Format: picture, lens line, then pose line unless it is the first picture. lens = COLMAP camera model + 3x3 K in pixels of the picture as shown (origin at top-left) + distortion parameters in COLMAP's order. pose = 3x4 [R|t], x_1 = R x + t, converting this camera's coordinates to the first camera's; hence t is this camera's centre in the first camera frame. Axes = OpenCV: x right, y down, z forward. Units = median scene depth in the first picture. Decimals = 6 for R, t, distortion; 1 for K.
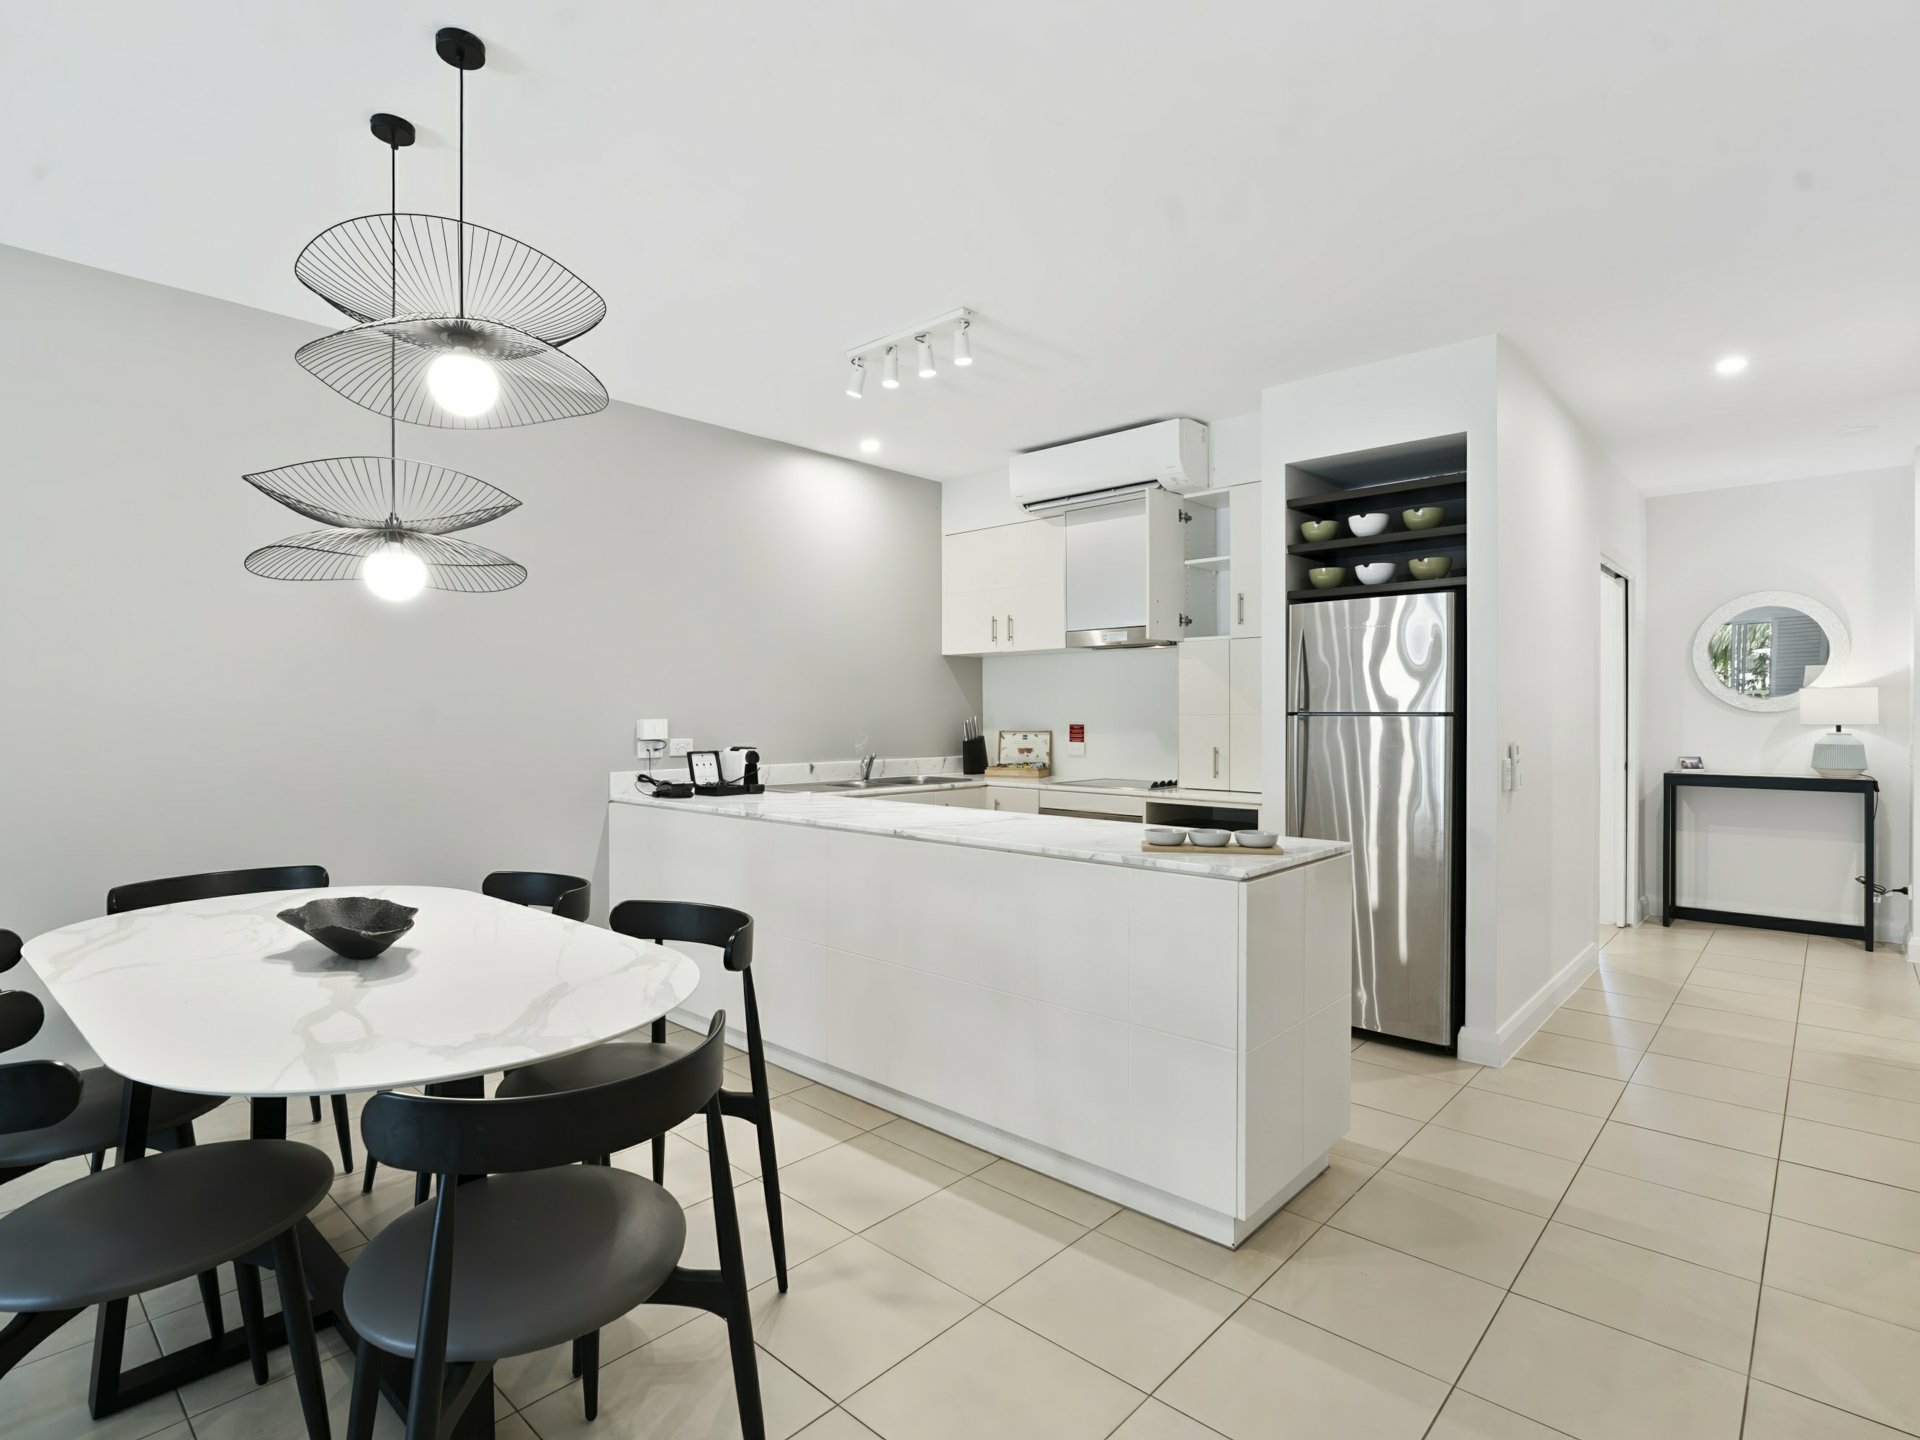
lens RADIAL K [[964.9, 0, 957.3], [0, 964.9, 716.8], [0, 0, 1]] dist [-0.003382, 0.000297]
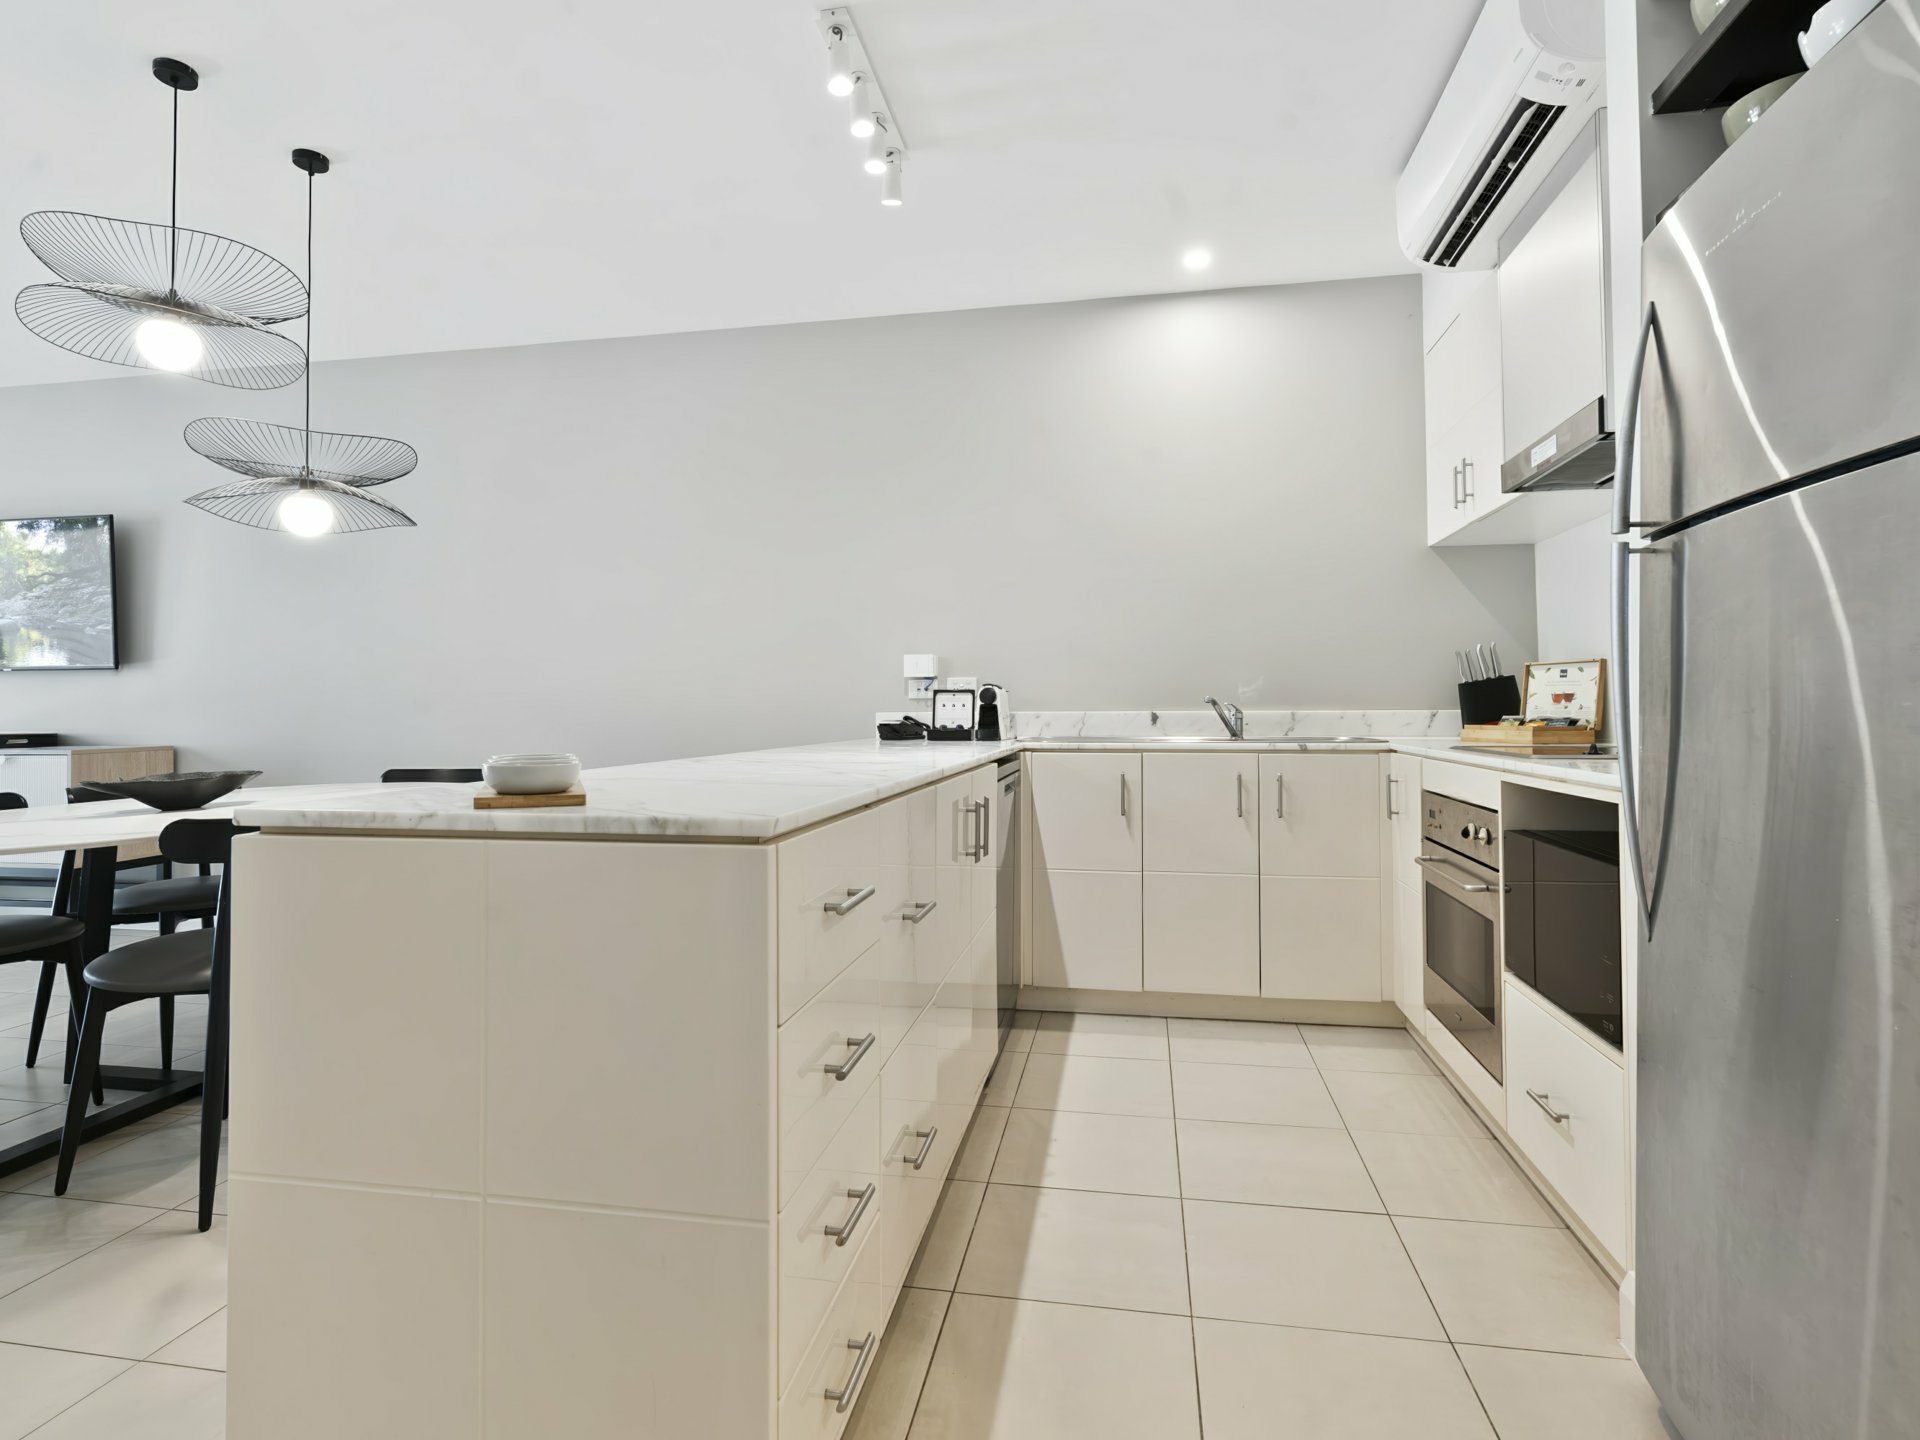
lens RADIAL K [[1002.8, 0, 961.4], [0, 1002.8, 686.1], [0, 0, 1]] dist [-0.003572, 0.001015]
pose [[0.529926, -0.024403, -0.847693, 0.408369], [0.002441, 0.999626, -0.027251, 0.047249], [0.848040, 0.012372, 0.529787, 0.446263]]
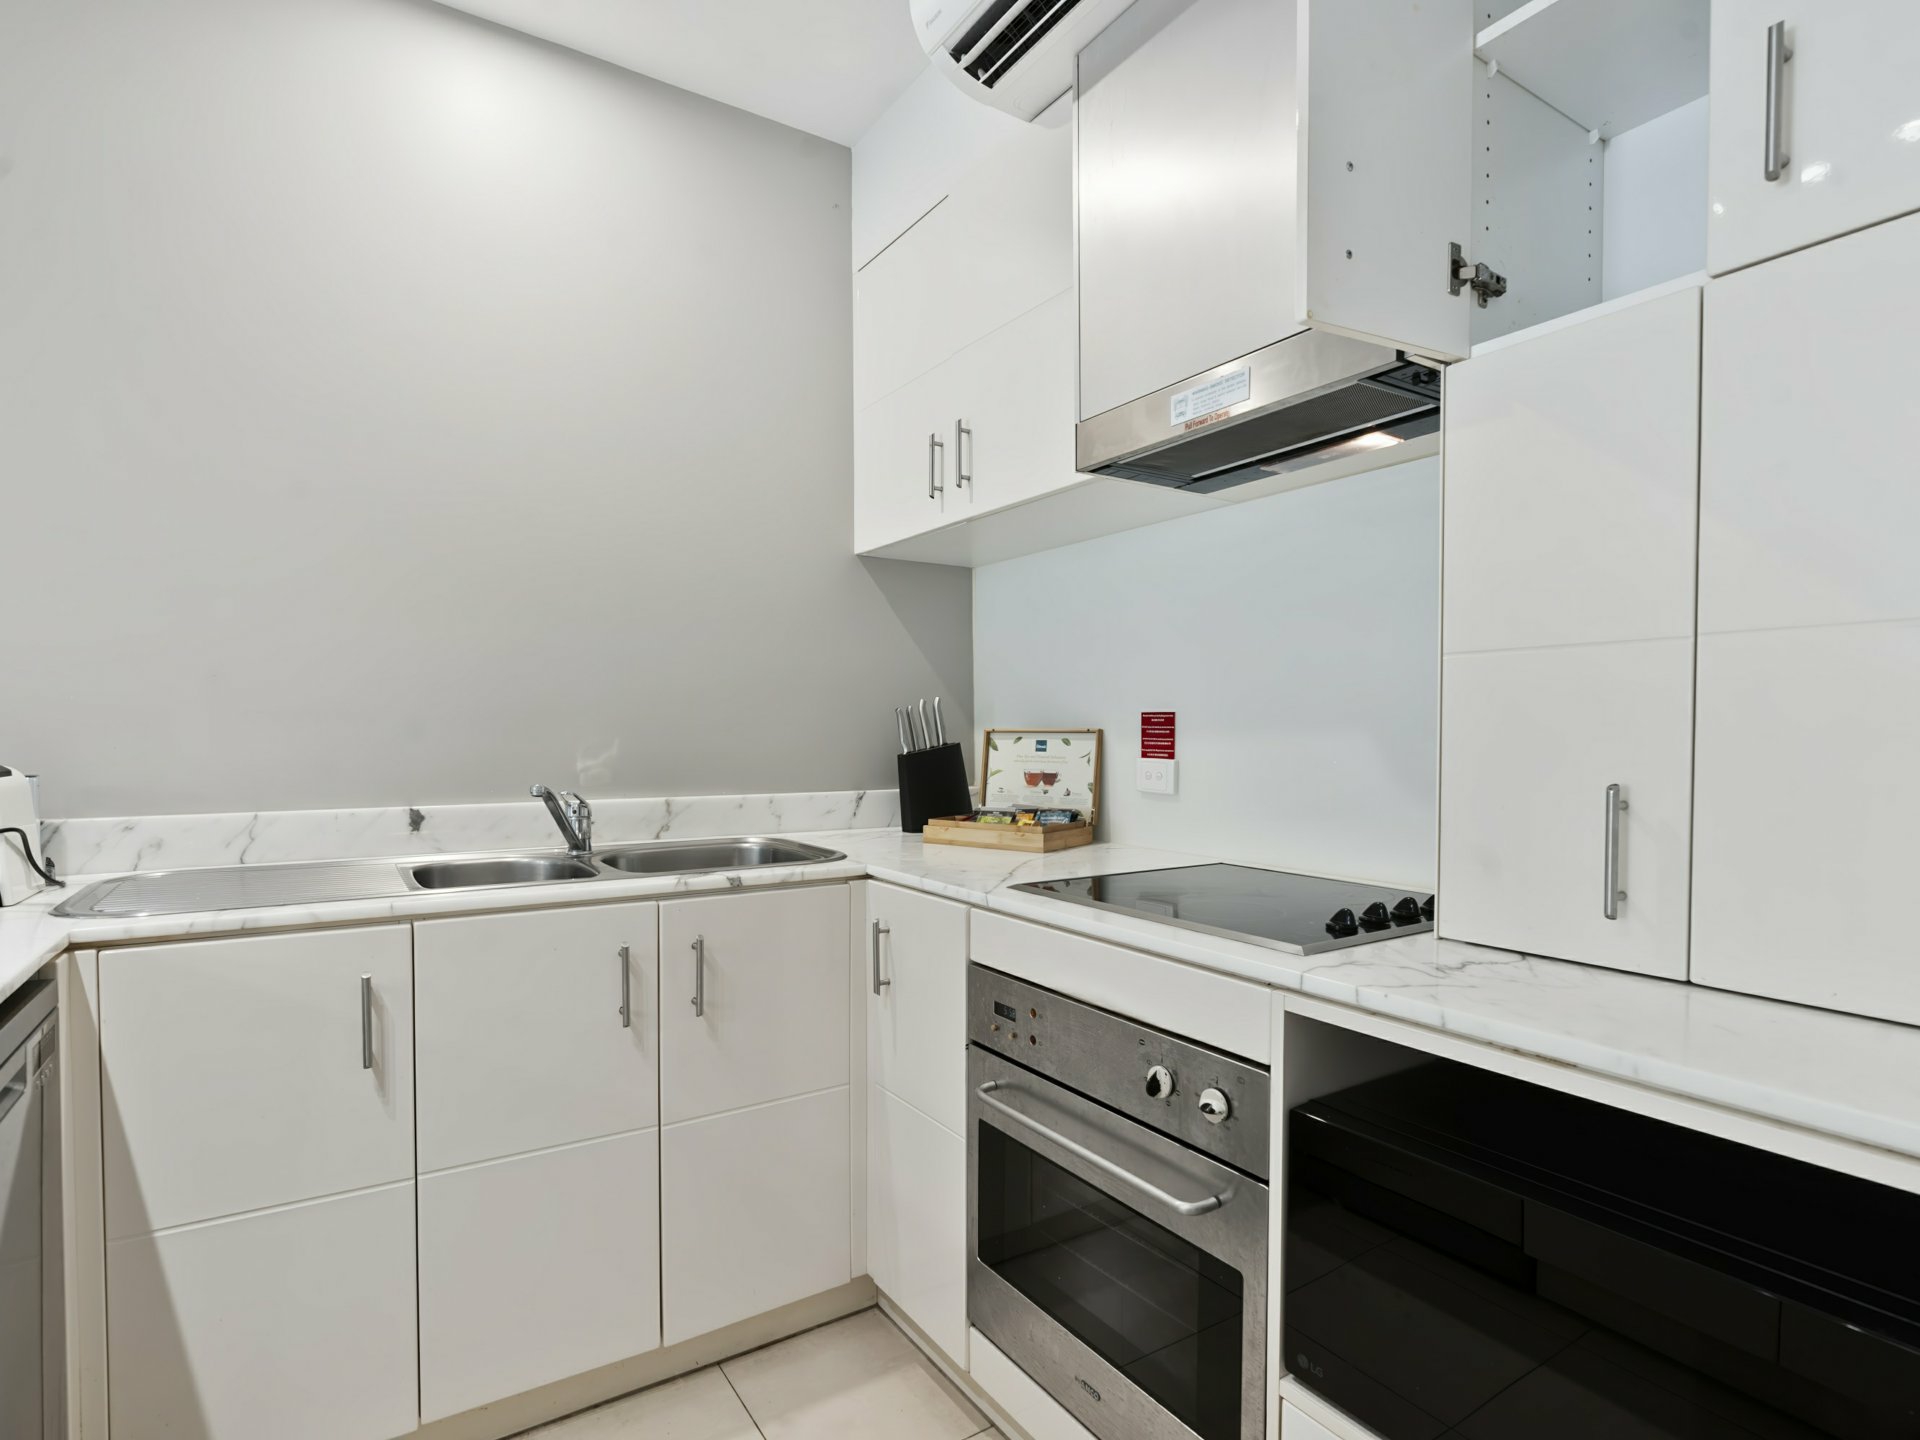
lens RADIAL K [[981.9, 0, 954.4], [0, 981.9, 761.9], [0, 0, 1]] dist [-0.003400, -0.000799]
pose [[0.966647, 0.008322, -0.255976, 0.154897], [-0.000752, 0.999560, 0.029657, 0.017111], [0.256110, -0.028476, 0.966228, 0.646034]]
